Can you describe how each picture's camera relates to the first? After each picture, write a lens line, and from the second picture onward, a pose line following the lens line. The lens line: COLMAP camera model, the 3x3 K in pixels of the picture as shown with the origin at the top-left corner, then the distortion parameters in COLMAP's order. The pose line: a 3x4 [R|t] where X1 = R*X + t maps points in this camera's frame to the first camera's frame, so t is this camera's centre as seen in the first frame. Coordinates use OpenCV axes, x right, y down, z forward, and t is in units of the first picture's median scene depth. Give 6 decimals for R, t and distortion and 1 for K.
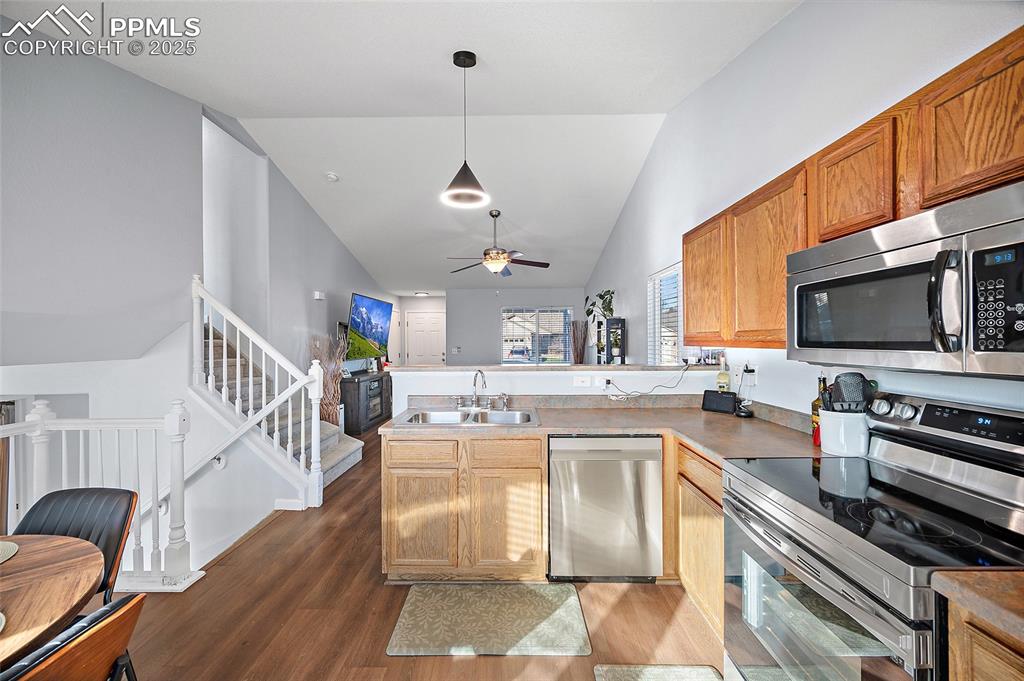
lens RADIAL K [[398.7, 0, 508.7], [0, 398.7, 339.7], [0, 0, 1]] dist [-0.000798, -0.000043]
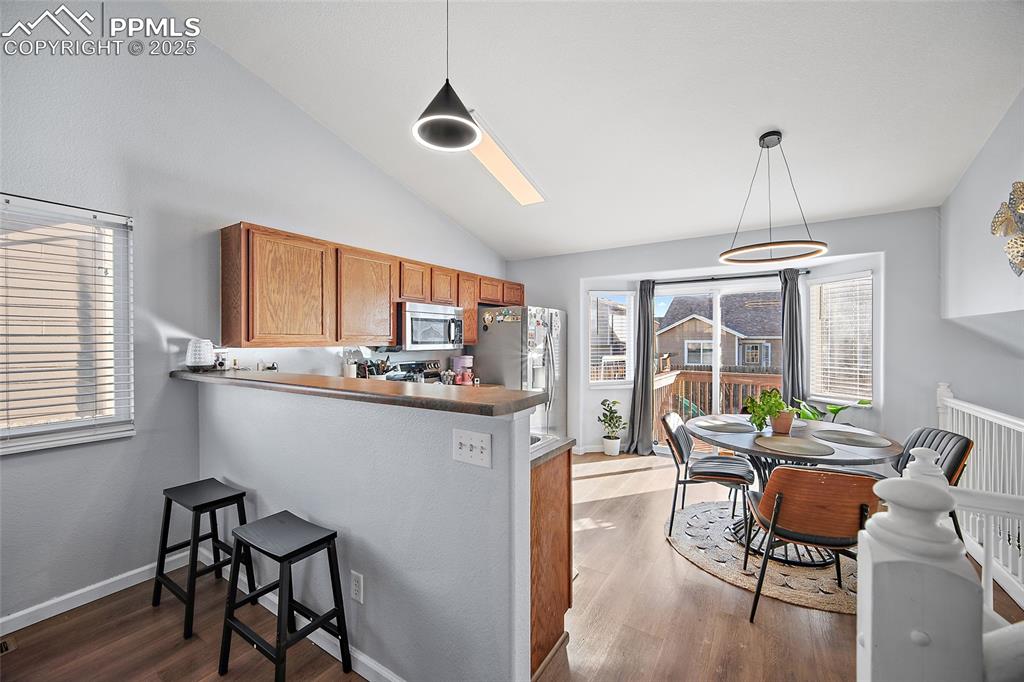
lens RADIAL K [[404.3, 0, 511.0], [0, 404.3, 344.1], [0, 0, 1]] dist [0.000000, -0.000172]
pose [[-0.849064, 0.004608, 0.528270, -0.541585], [0.008006, 0.999959, 0.004144, 0.007784], [-0.528229, 0.007747, -0.849067, 1.472962]]
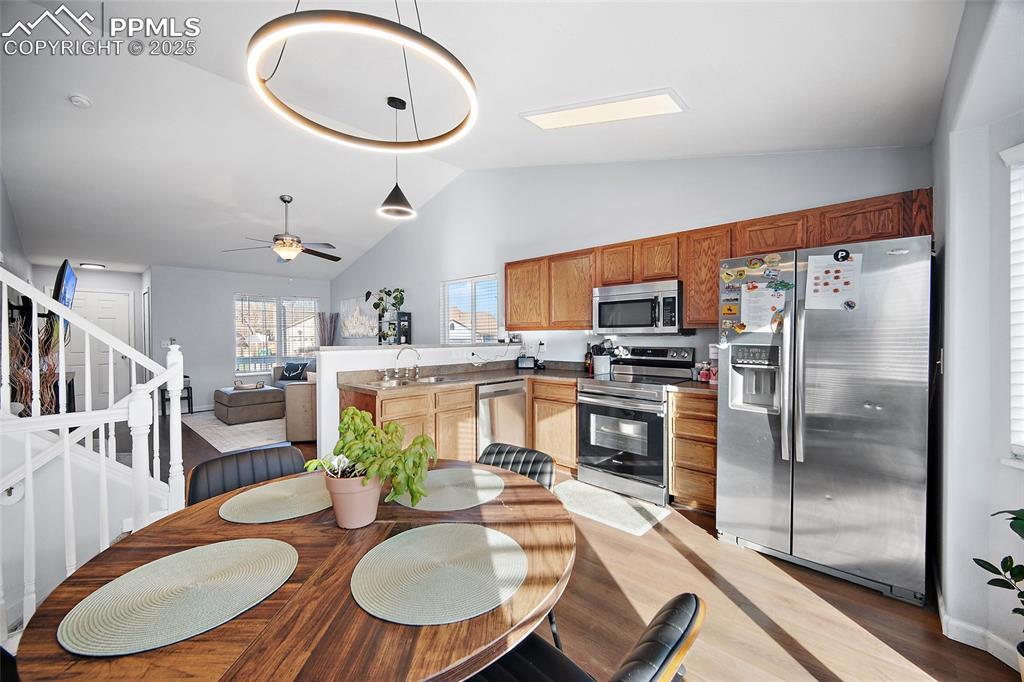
lens RADIAL K [[398.7, 0, 508.7], [0, 398.7, 340.2], [0, 0, 1]] dist [-0.000798, -0.000043]
pose [[0.677355, -0.006451, 0.735628, -0.769282], [-0.000069, 0.999961, 0.008833, 0.039752], [-0.735656, -0.006034, 0.677328, -0.119636]]
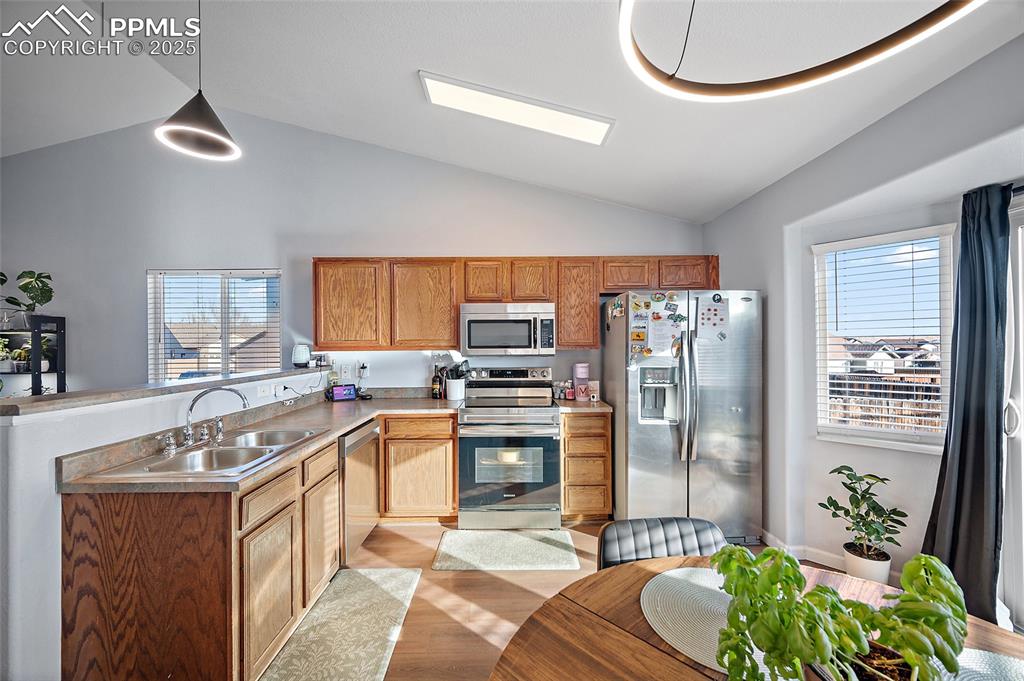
lens RADIAL K [[404.3, 0, 511.0], [0, 404.3, 343.6], [0, 0, 1]] dist [0.000000, -0.000172]
pose [[-0.025833, 0.006354, 0.999646, -0.788160], [0.006421, 0.999960, -0.006190, 0.003920], [-0.999646, 0.006259, -0.025873, 0.457801]]
